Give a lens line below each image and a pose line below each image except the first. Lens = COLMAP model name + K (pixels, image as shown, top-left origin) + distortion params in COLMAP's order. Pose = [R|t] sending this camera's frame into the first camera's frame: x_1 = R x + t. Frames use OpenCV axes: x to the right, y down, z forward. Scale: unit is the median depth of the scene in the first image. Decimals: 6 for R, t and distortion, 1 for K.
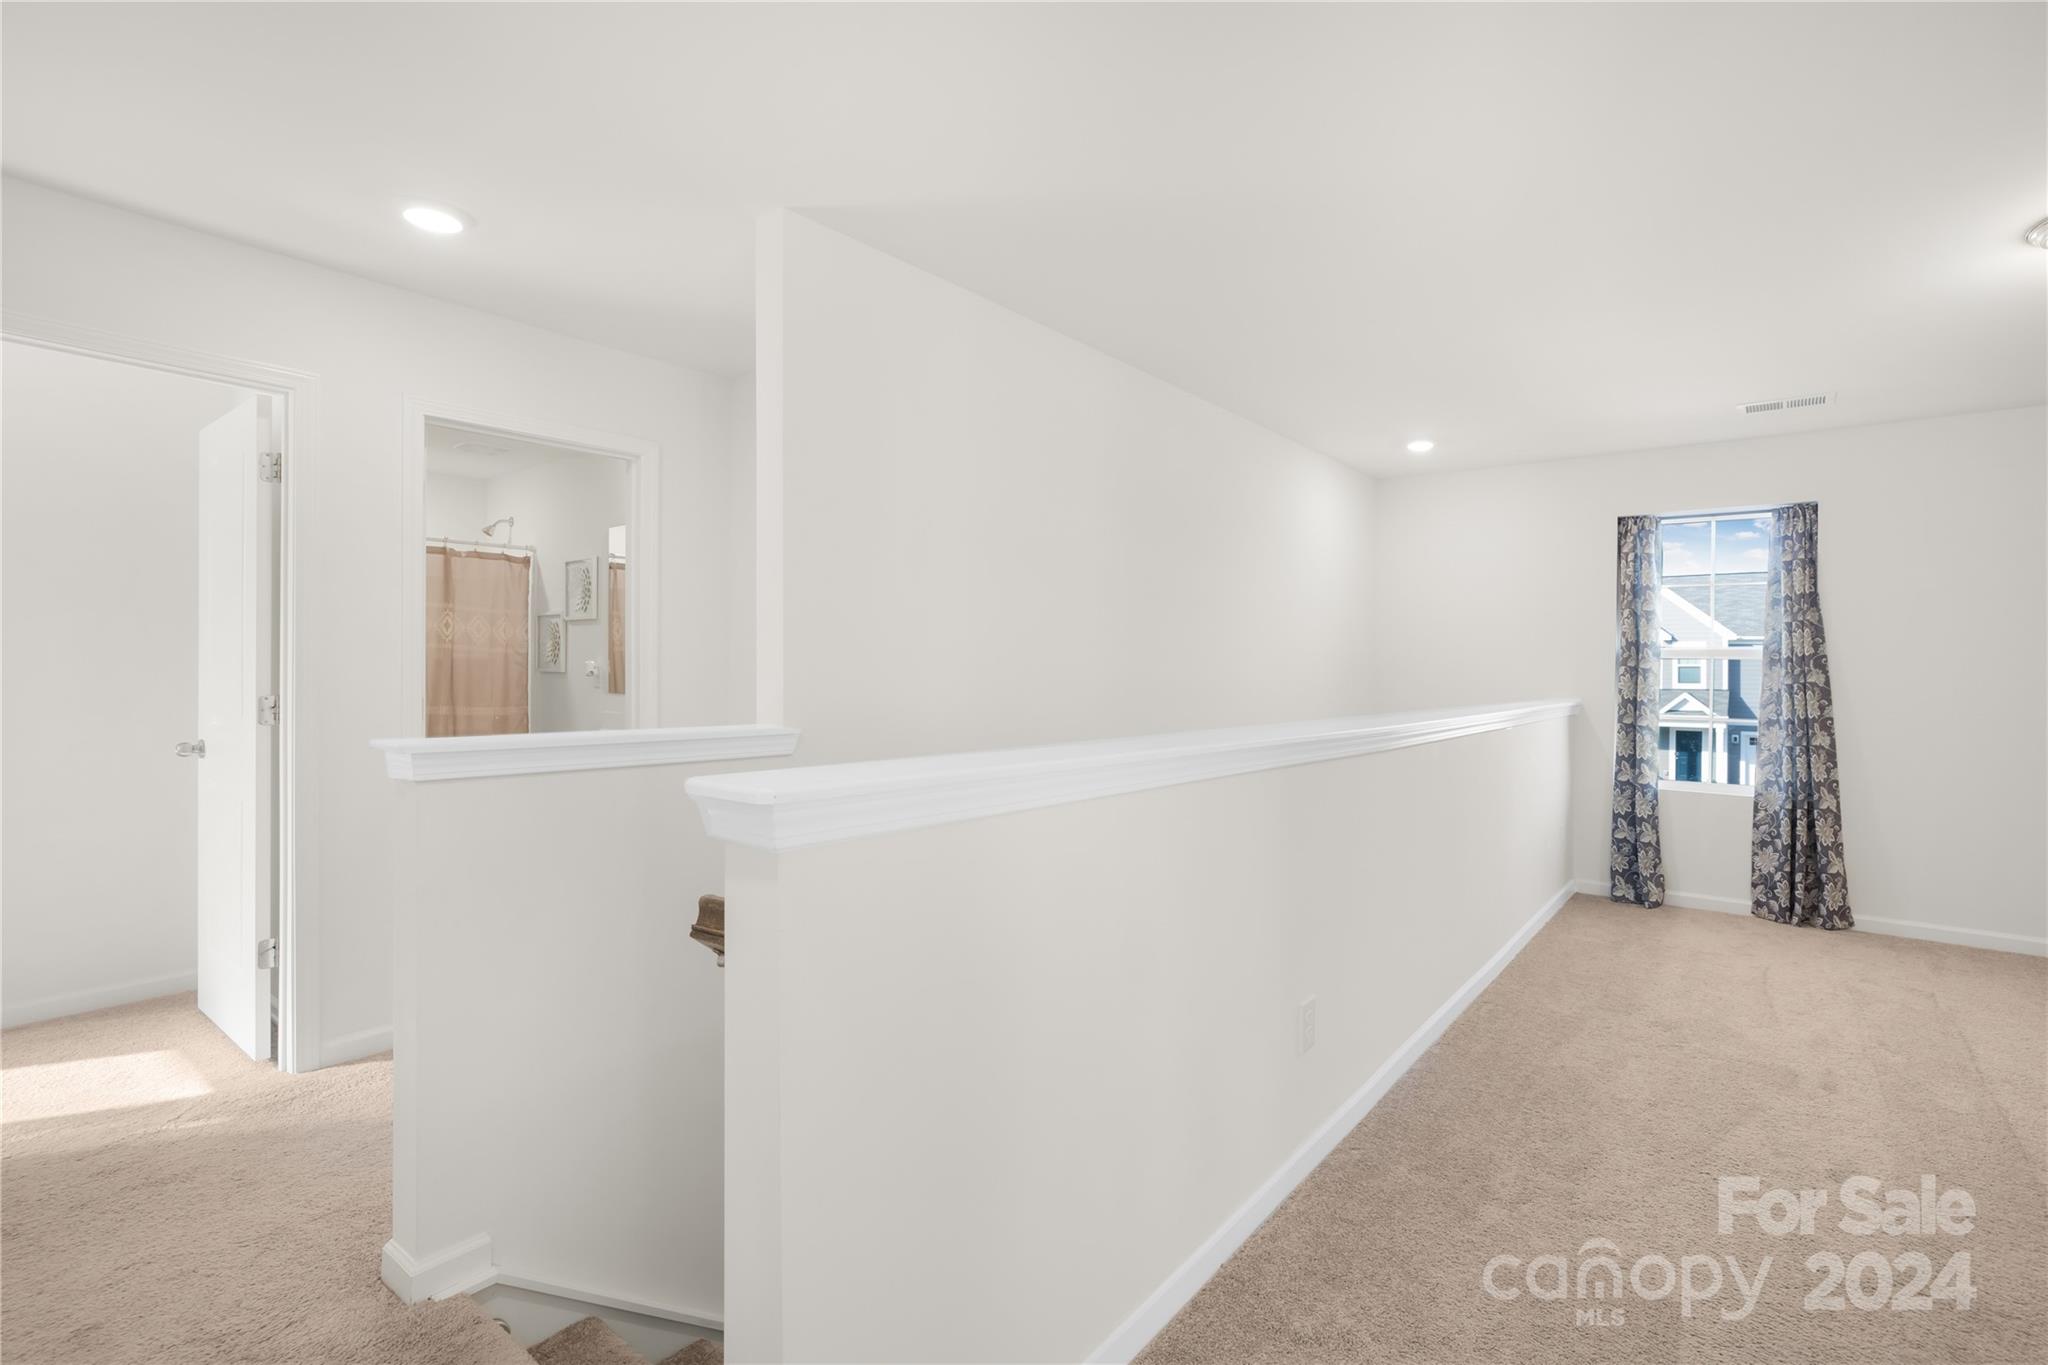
lens RADIAL K [[923.8, 0, 1135.0], [0, 923.8, 674.0], [0, 0, 1]] dist [0.000697, 0.000036]
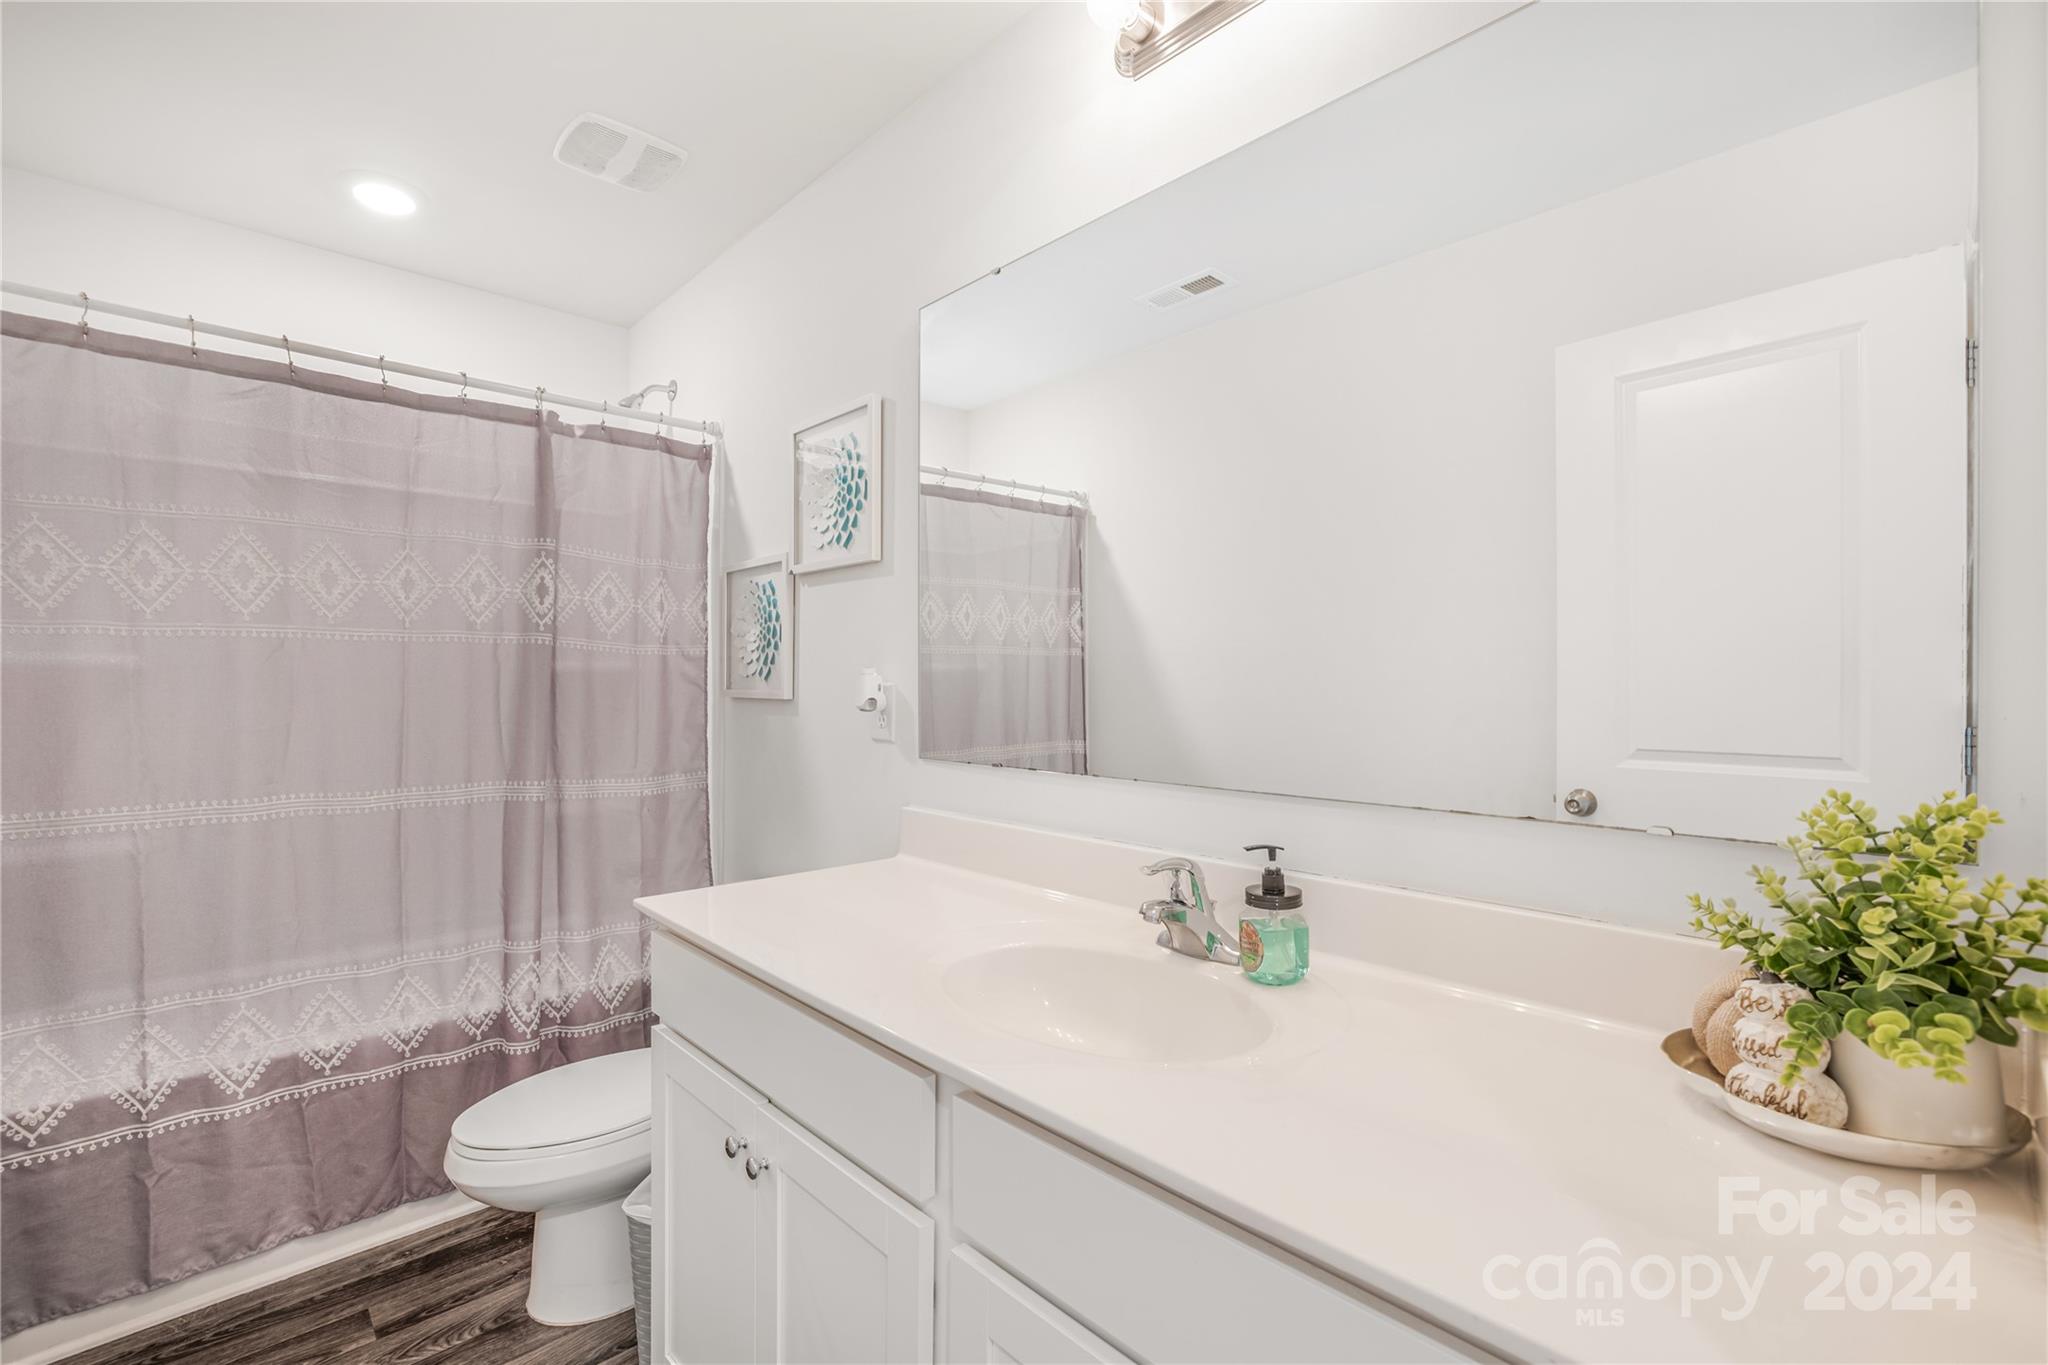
lens RADIAL K [[894.3, 0, 1024.0], [0, 894.3, 682.5], [0, 0, 1]] dist [0.000530, 0.000073]
pose [[0.978219, -0.003142, -0.207551, -0.428633], [0.002088, 0.999984, -0.005297, -0.007089], [0.207565, 0.004748, 0.978210, 0.624710]]
